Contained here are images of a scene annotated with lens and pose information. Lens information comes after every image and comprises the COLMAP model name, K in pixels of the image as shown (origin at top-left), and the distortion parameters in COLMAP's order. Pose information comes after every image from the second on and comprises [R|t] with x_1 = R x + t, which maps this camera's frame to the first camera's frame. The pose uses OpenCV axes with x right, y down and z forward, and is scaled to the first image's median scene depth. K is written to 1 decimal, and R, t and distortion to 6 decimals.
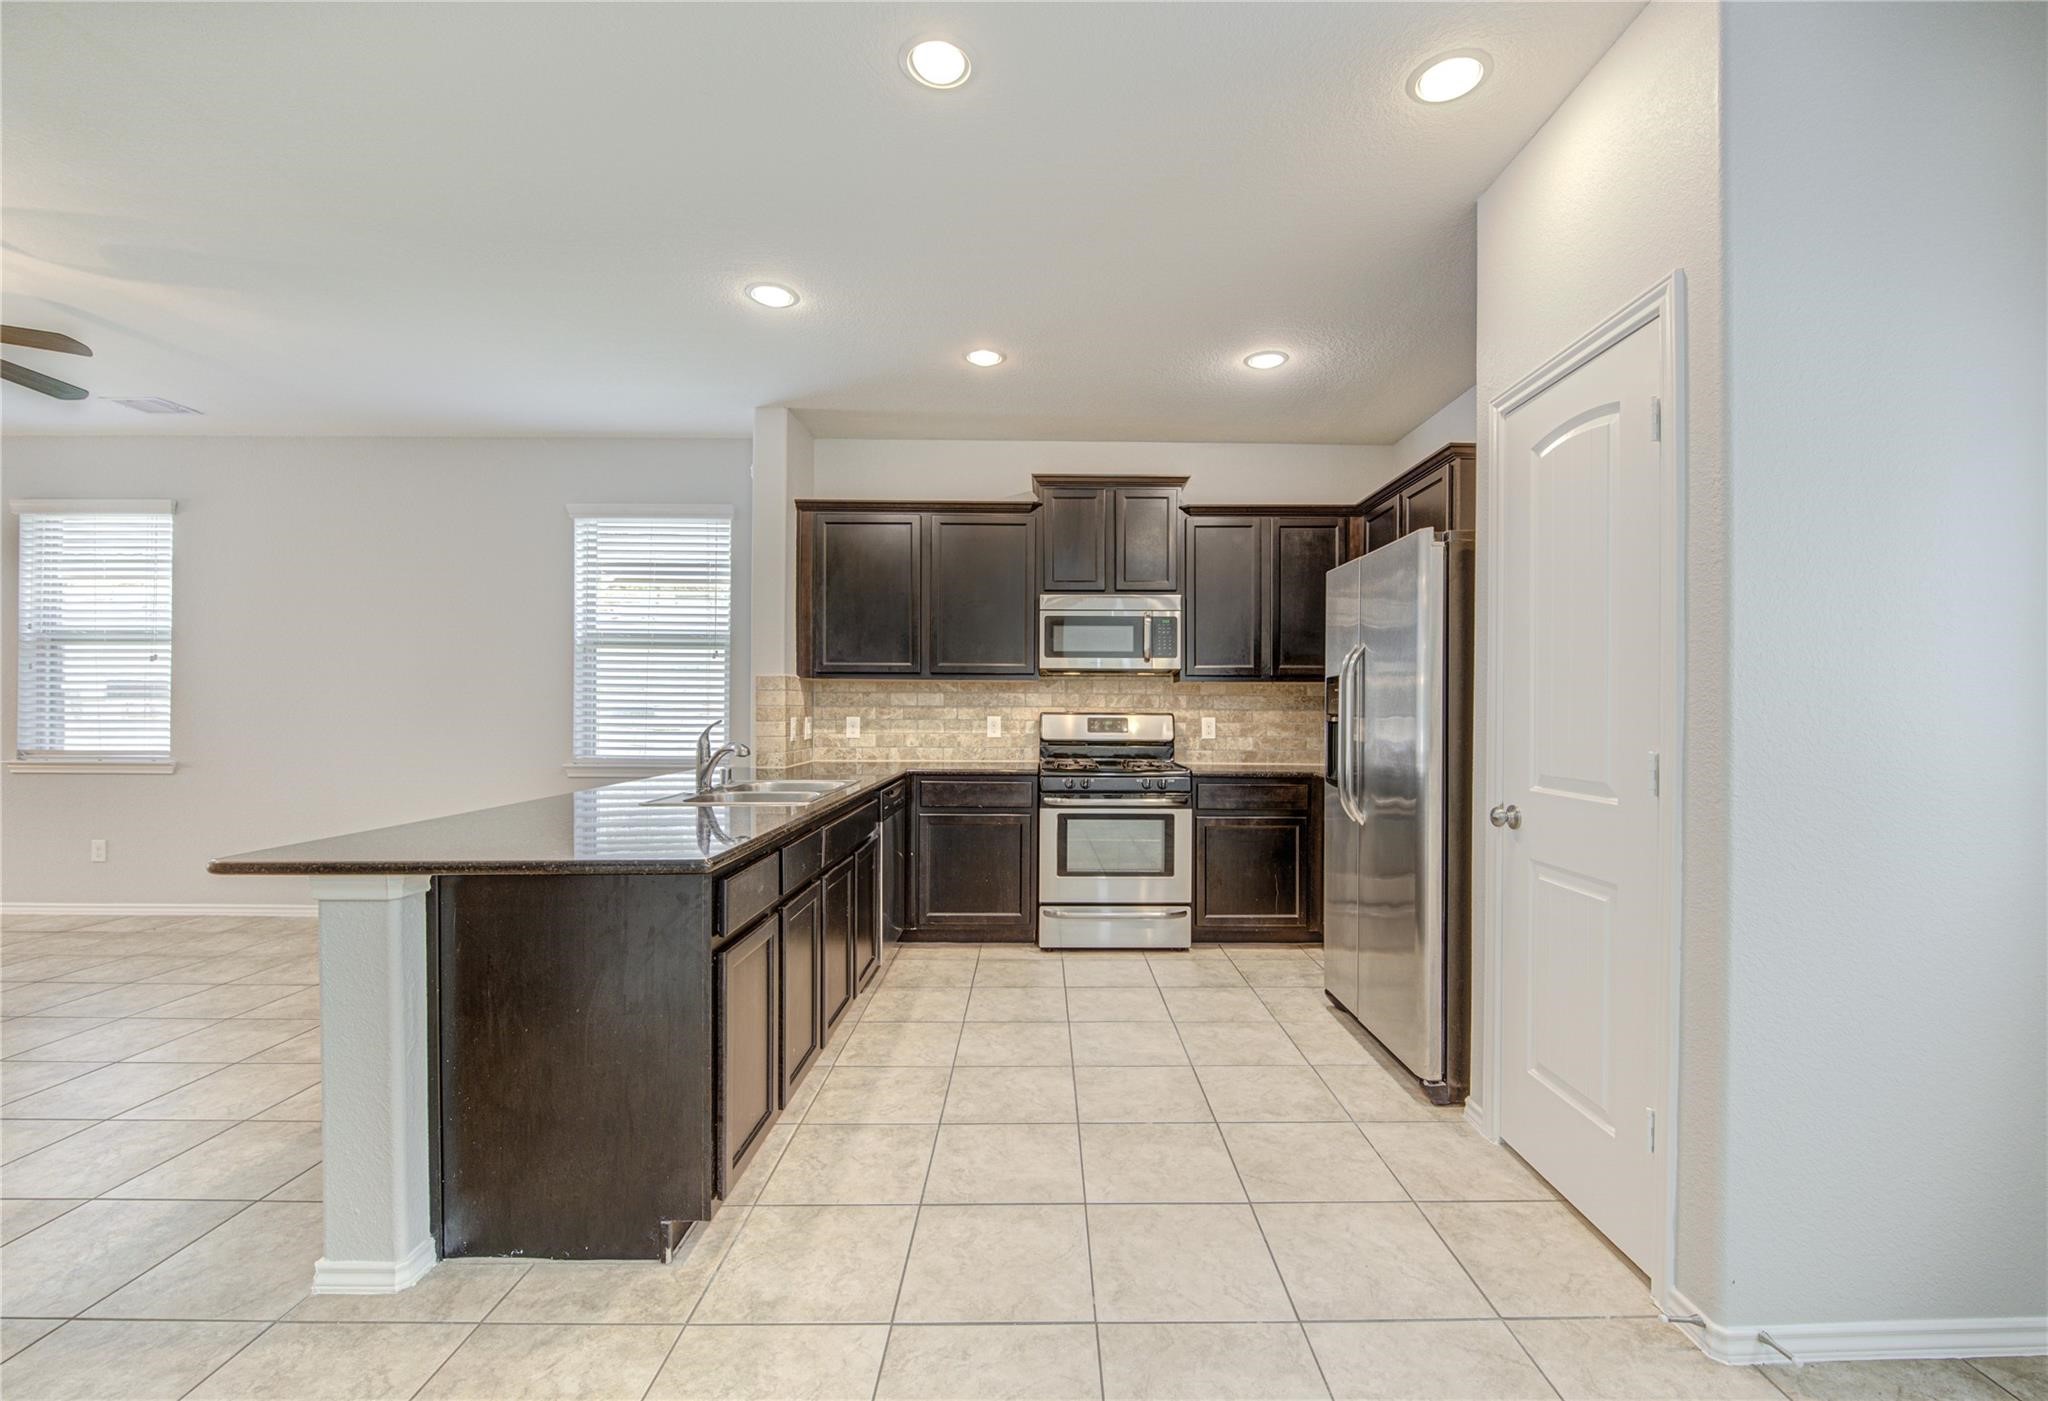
lens RADIAL K [[855.5, 0, 1054.2], [0, 855.5, 704.3], [0, 0, 1]] dist [-0.008401, -0.000112]
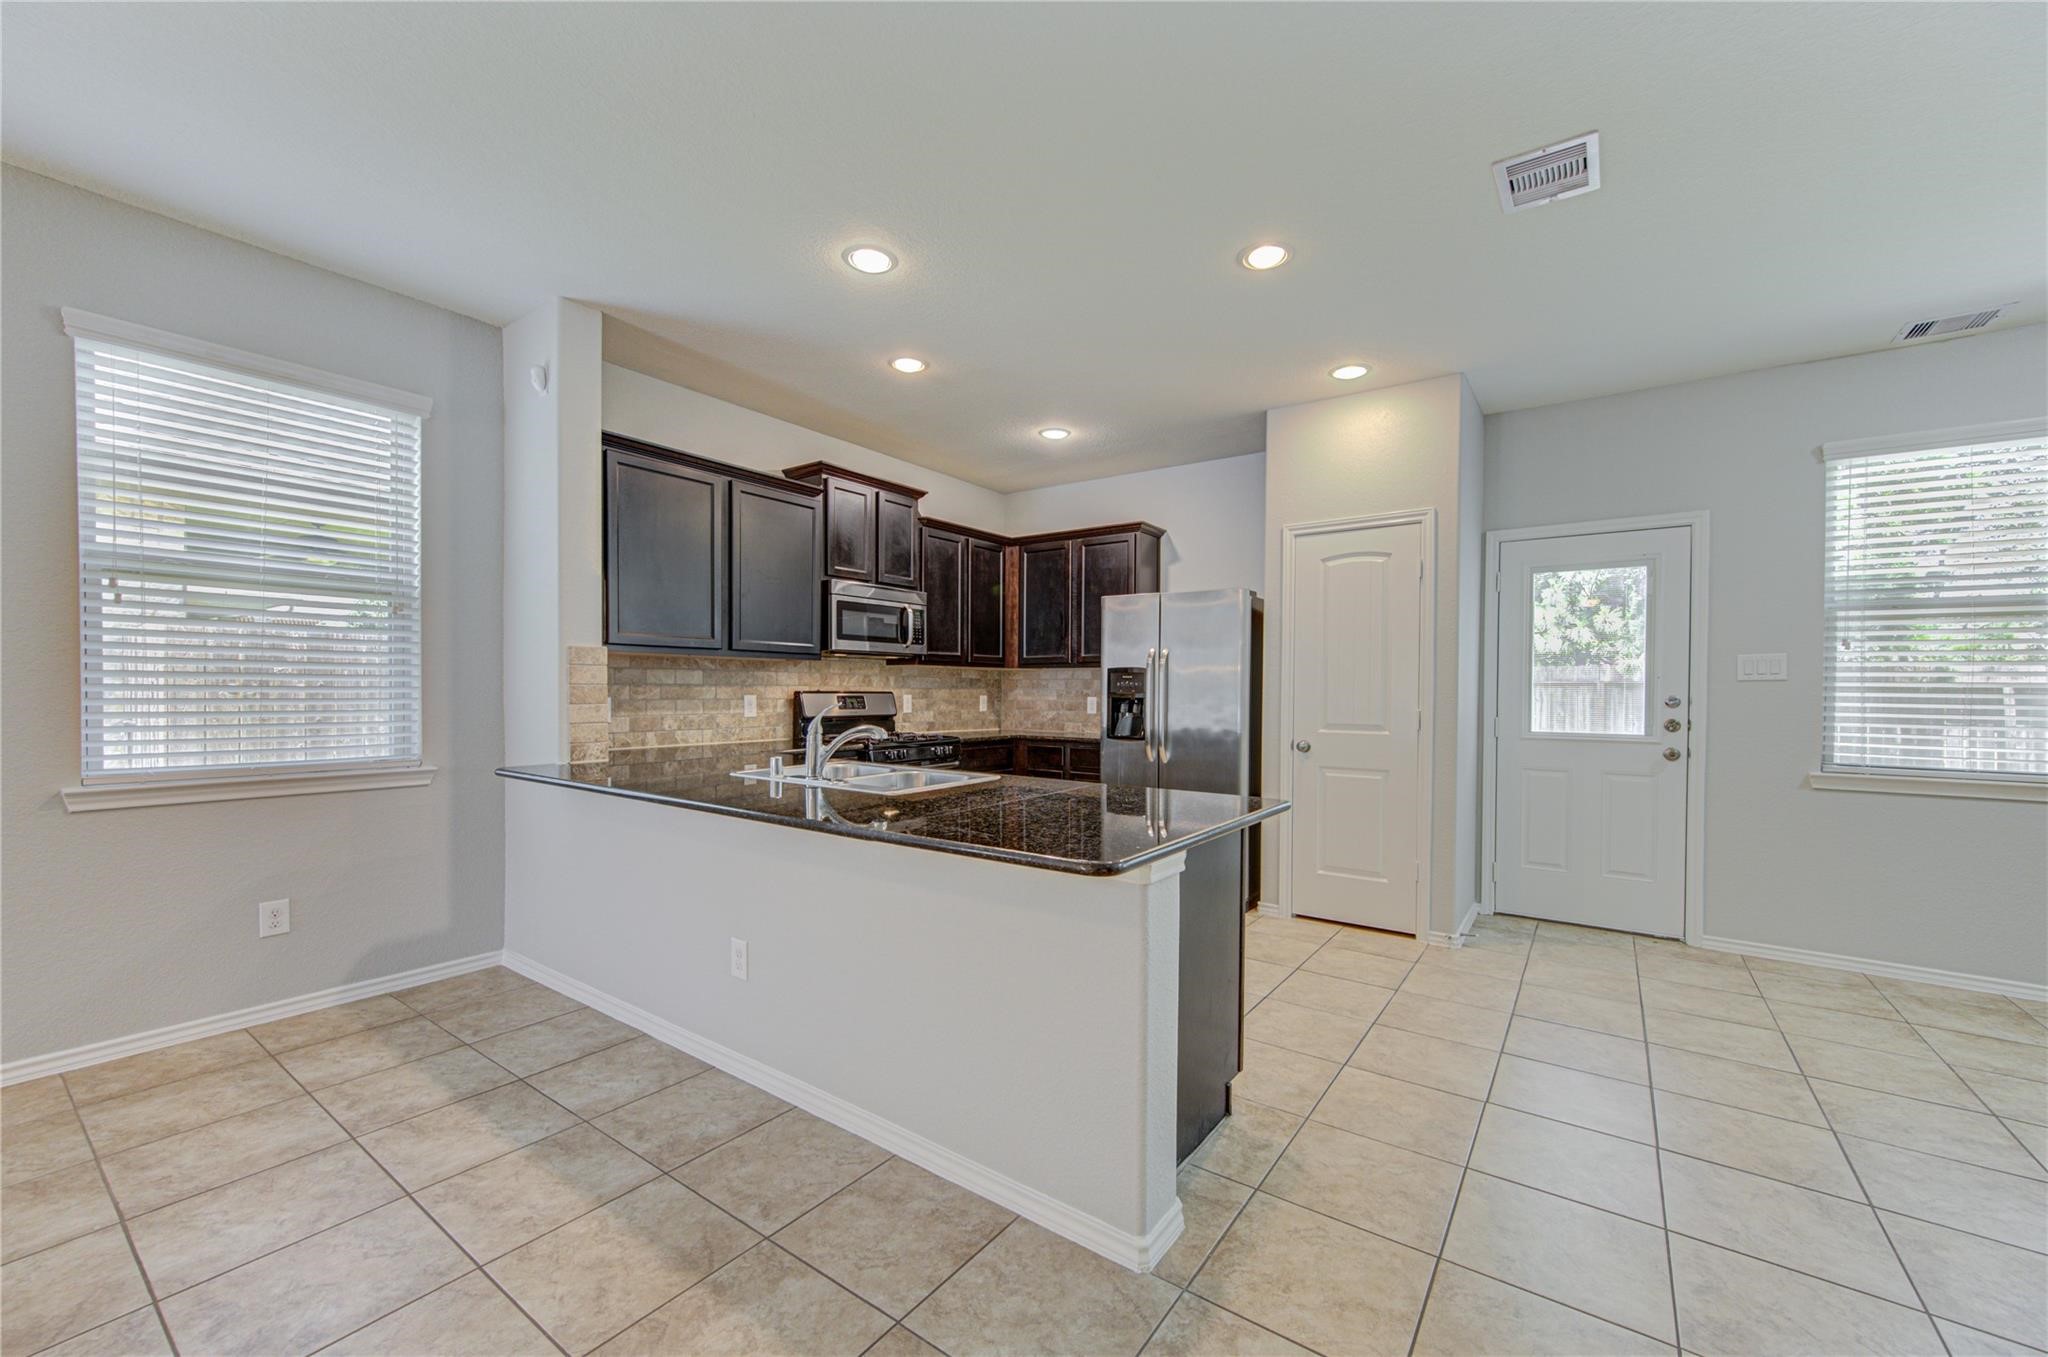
lens RADIAL K [[800.5, 0, 1036.2], [0, 800.5, 703.1], [0, 0, 1]] dist [0.000810, 0.000088]
pose [[0.591502, -0.014743, 0.806168, -0.694998], [-0.009862, 0.999626, 0.025517, -0.003942], [-0.806243, -0.023043, 0.591136, 0.224718]]
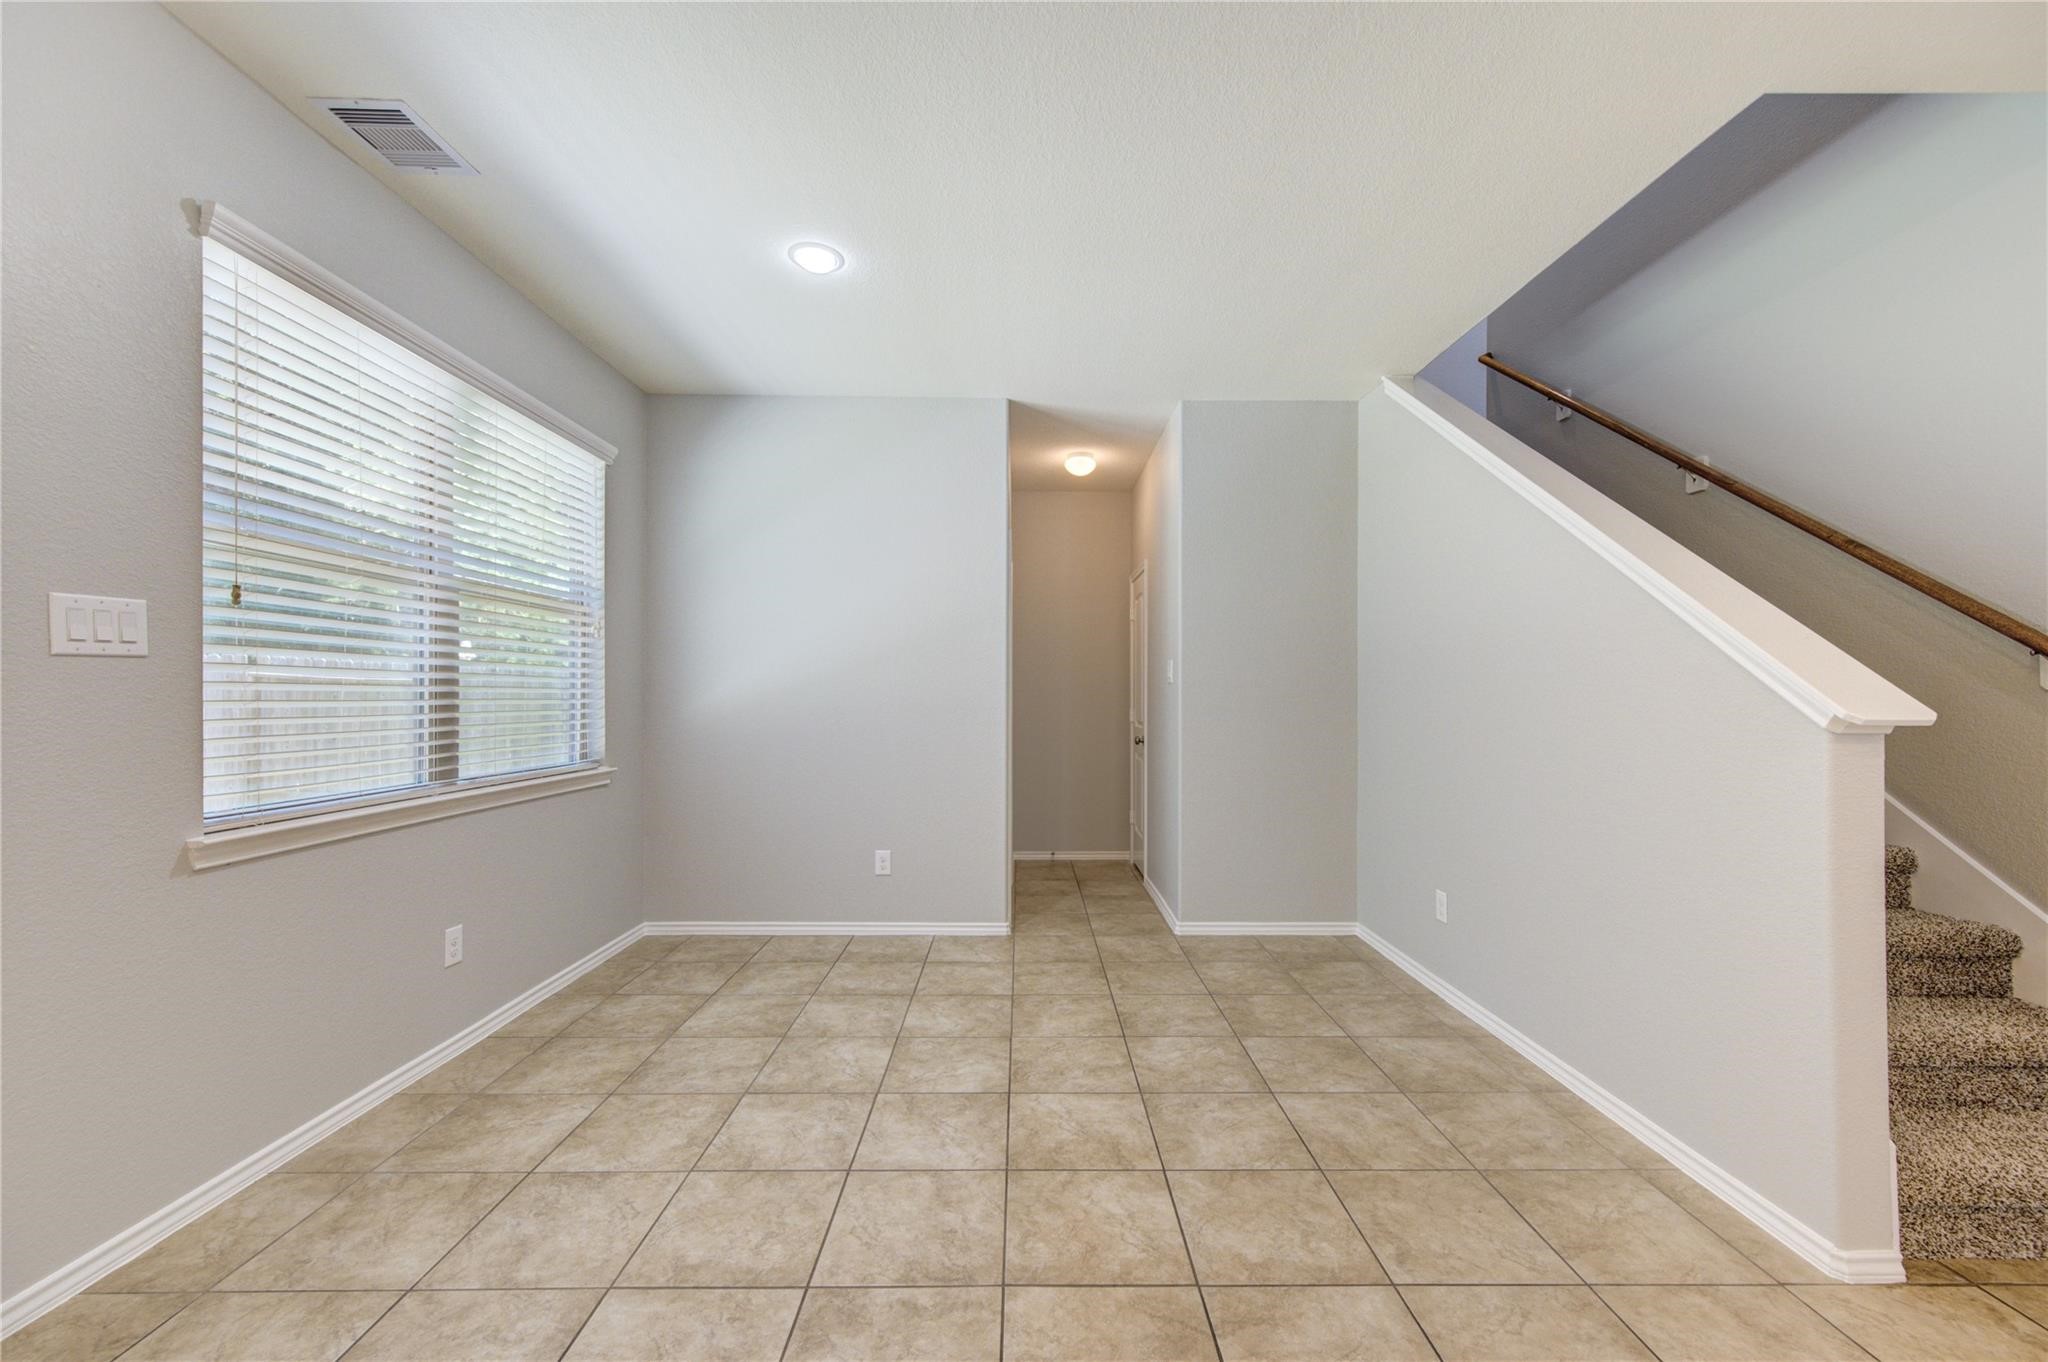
lens RADIAL K [[800.5, 0, 1036.2], [0, 800.5, 705.6], [0, 0, 1]] dist [0.000810, 0.000088]
pose [[-0.999934, -0.010659, -0.004197, 0.013849], [-0.010697, 0.999902, 0.008997, 0.001685], [0.004100, 0.009041, -0.999951, 0.488663]]
